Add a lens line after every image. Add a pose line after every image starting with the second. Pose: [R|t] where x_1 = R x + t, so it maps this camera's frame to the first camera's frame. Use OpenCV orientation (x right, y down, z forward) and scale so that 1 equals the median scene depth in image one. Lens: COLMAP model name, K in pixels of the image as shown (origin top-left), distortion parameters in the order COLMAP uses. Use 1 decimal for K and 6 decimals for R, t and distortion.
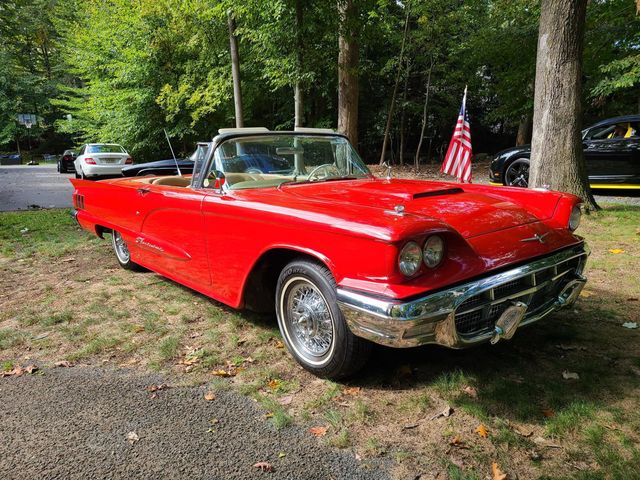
lens RADIAL K [[480.2, 0, 306.1], [0, 480.2, 240.3], [0, 0, 1]] dist [0.044183, -0.035418]
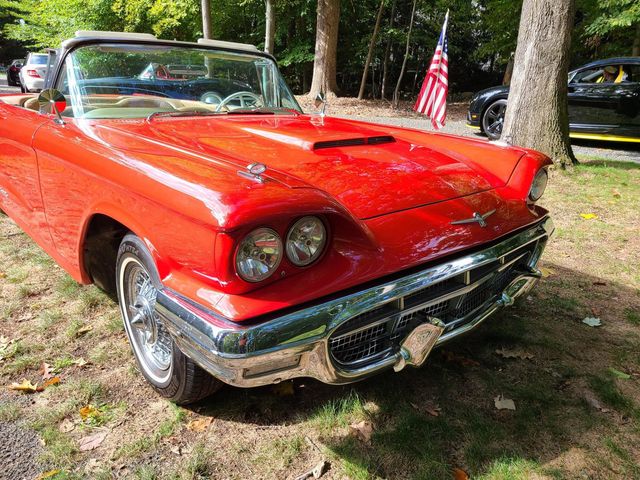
lens RADIAL K [[480.2, 0, 315.2], [0, 480.2, 237.9], [0, 0, 1]] dist [0.044183, -0.035418]
pose [[0.997433, 0.043255, 0.057066, 0.133600], [-0.050459, 0.990027, 0.131529, -0.035943], [-0.050808, -0.134071, 0.989668, 0.208697]]
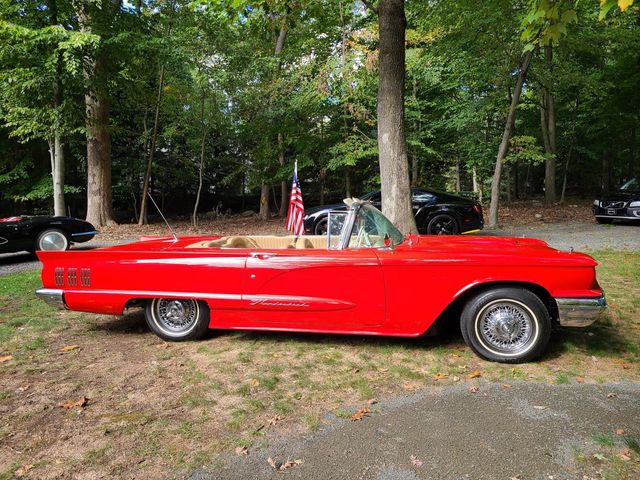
lens RADIAL K [[480.2, 0, 319.6], [0, 480.2, 238.8], [0, 0, 1]] dist [0.044183, -0.035418]
pose [[0.737961, -0.051334, 0.672888, -1.032739], [0.128909, 0.989465, -0.065889, -0.061697], [-0.662417, 0.135365, 0.736804, 0.154091]]
